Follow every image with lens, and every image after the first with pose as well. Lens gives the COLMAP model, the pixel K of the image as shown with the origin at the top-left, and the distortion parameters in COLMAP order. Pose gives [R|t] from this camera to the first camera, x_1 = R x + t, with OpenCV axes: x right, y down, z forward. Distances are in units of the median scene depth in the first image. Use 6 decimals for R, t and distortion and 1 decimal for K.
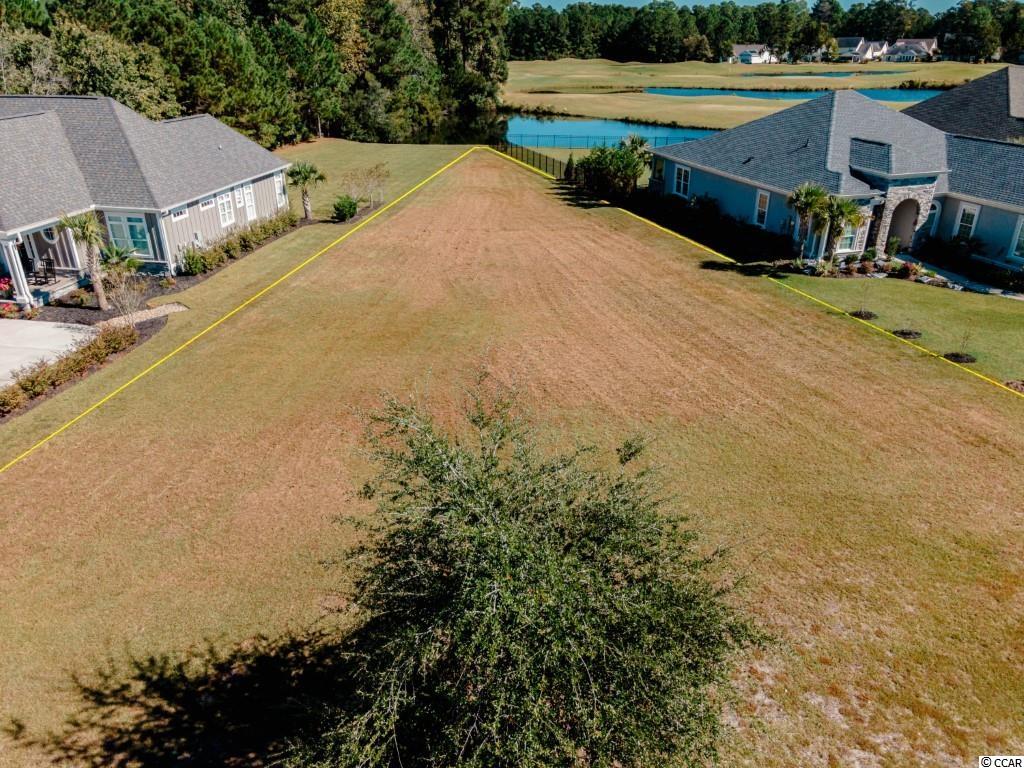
lens RADIAL K [[756.0, 0, 512.0], [0, 756.0, 384.0], [0, 0, 1]] dist [-0.065822, 0.204469]
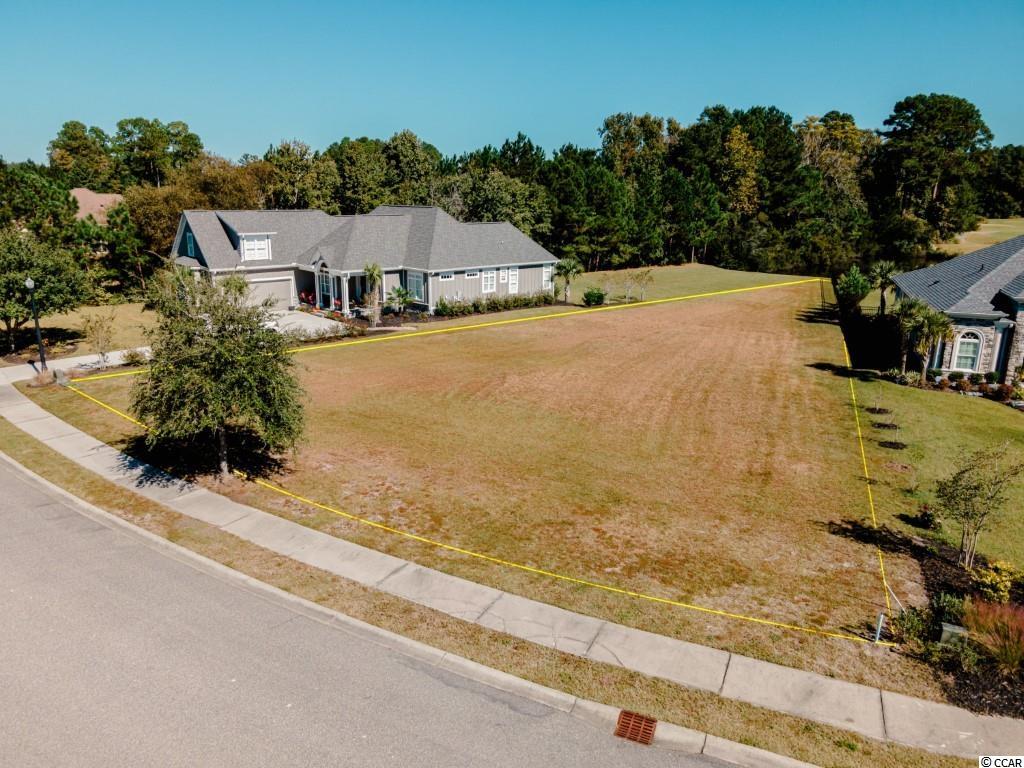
lens RADIAL K [[753.1, 0, 497.7], [0, 753.1, 362.4], [0, 0, 1]] dist [0.015973, 0.054919]
pose [[0.791187, 0.147484, -0.593525, 0.506991], [-0.268212, 0.955855, -0.120016, 0.084780], [0.549623, 0.254145, 0.795817, -0.103645]]
